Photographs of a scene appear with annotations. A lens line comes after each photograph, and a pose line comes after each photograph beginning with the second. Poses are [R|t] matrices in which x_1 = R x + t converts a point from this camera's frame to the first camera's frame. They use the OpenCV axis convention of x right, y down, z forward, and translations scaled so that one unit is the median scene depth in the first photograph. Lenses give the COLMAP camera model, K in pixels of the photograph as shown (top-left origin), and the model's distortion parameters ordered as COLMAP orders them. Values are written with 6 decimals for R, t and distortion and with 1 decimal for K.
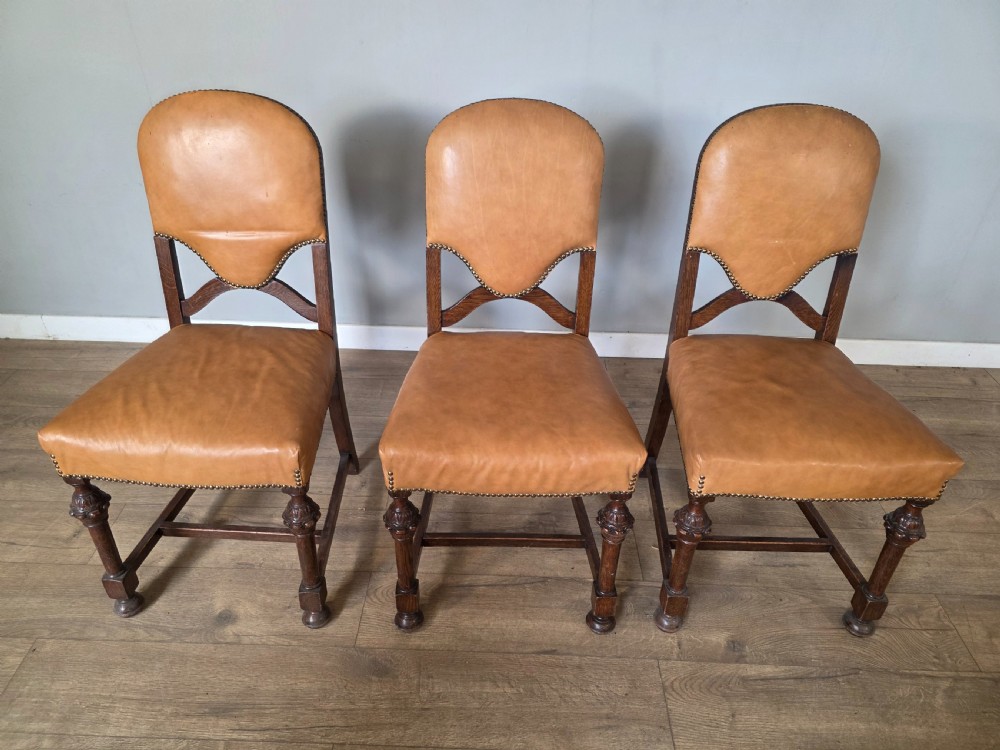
lens RADIAL K [[680.7, 0, 496.8], [0, 680.7, 370.7], [0, 0, 1]] dist [0.051022, -0.056465]
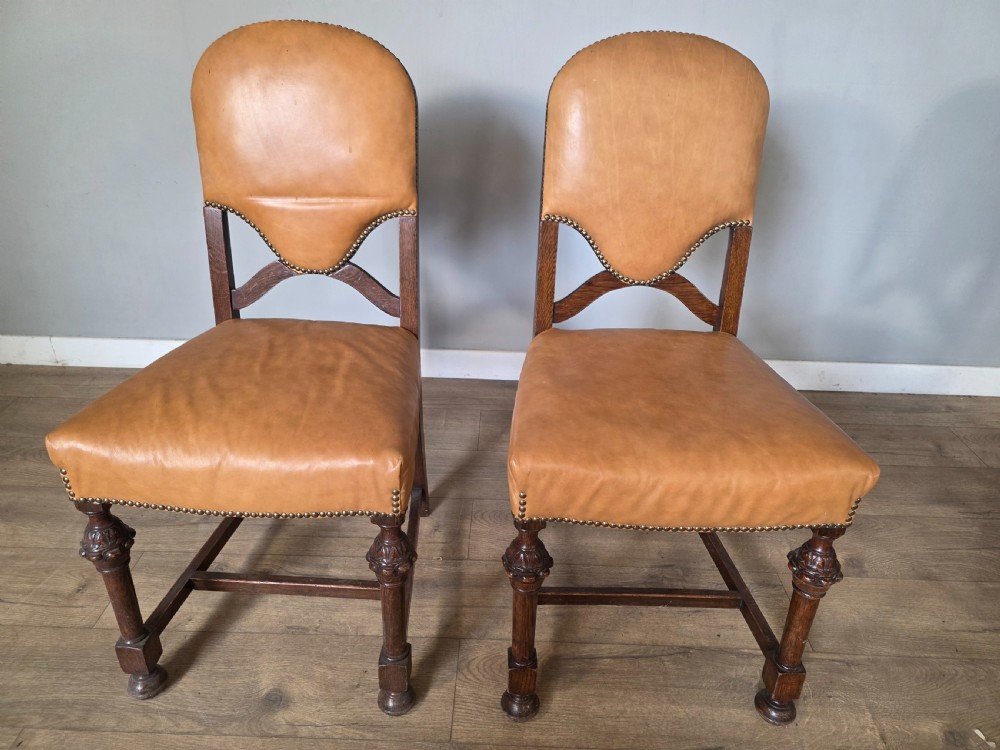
lens RADIAL K [[680.7, 0, 500.1], [0, 680.7, 371.3], [0, 0, 1]] dist [0.051022, -0.056465]
pose [[0.999987, 0.003300, 0.003949, -0.158964], [-0.002897, 0.995185, -0.097975, 0.077363], [-0.004253, 0.097963, 0.995181, 0.223326]]
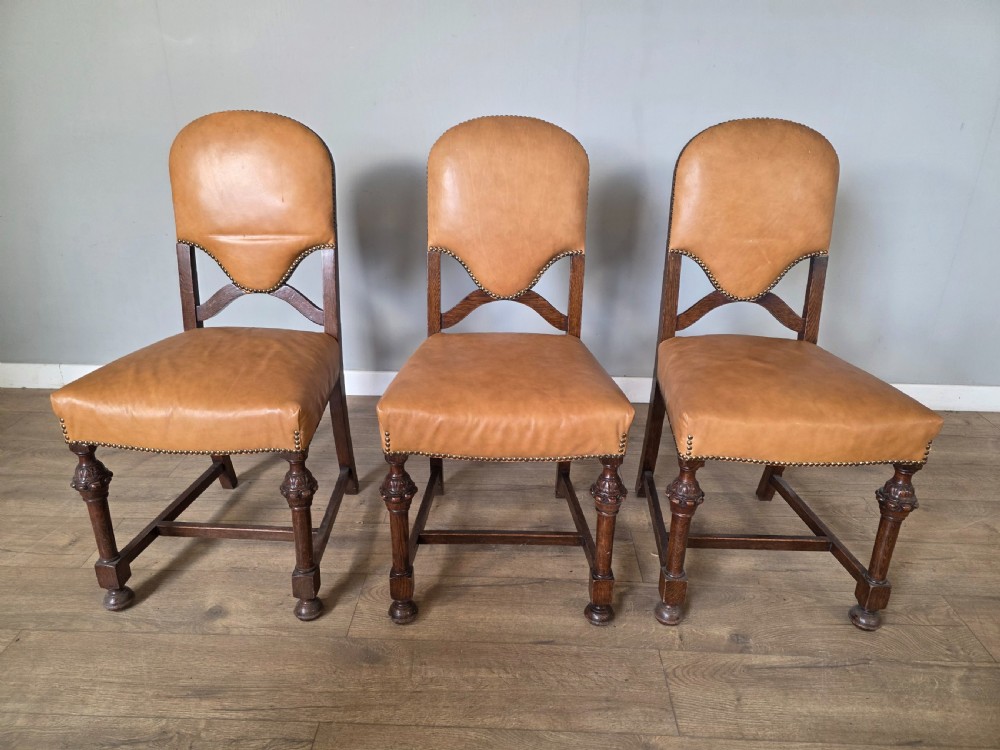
lens RADIAL K [[680.7, 0, 502.3], [0, 680.7, 376.8], [0, 0, 1]] dist [0.051022, -0.056465]
pose [[0.999977, -0.004416, -0.005173, 0.020620], [0.003363, 0.982111, -0.188275, 0.224804], [0.005912, 0.188253, 0.982103, -0.023325]]
